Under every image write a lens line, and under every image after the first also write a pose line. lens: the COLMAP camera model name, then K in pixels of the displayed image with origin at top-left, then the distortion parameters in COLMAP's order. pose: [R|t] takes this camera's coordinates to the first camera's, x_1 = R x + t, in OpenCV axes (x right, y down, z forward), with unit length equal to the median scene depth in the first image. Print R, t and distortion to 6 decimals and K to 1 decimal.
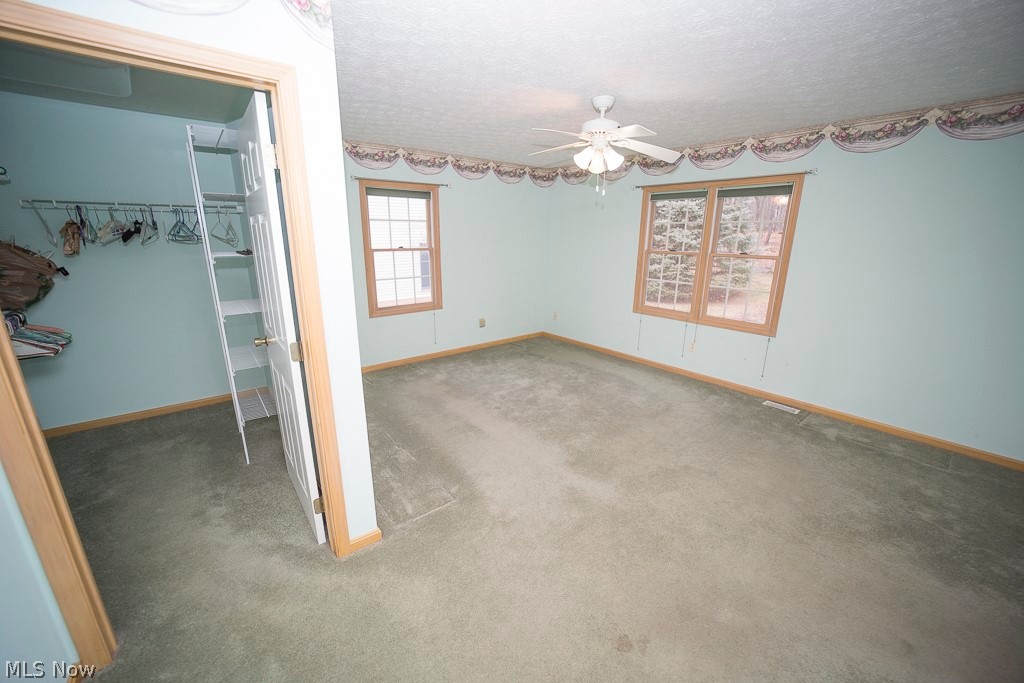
lens RADIAL K [[431.9, 0, 510.4], [0, 431.9, 355.8], [0, 0, 1]] dist [0.003122, 0.000411]
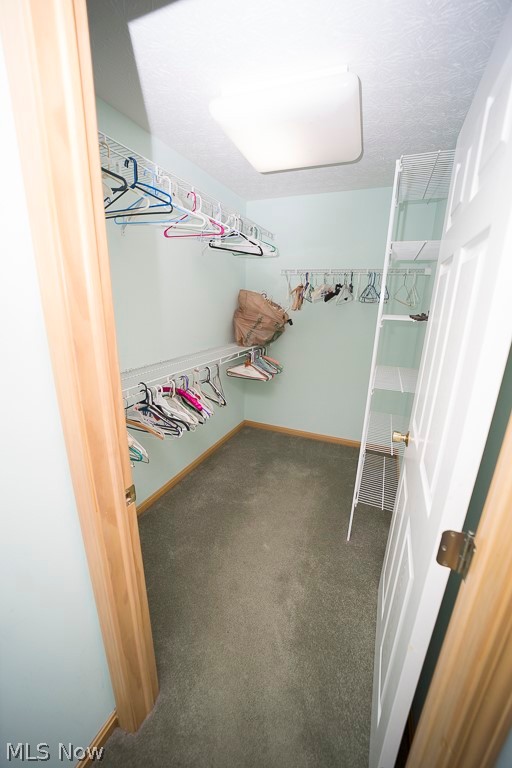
lens RADIAL K [[295.6, 0, 256.0], [0, 295.6, 384.0], [0, 0, 1]] dist [-0.051166, 0.014523]
pose [[0.503564, 0.246092, -0.828167, -0.259736], [-0.249739, 0.959115, 0.133151, -0.103602], [0.827075, 0.139776, 0.544435, 0.428732]]
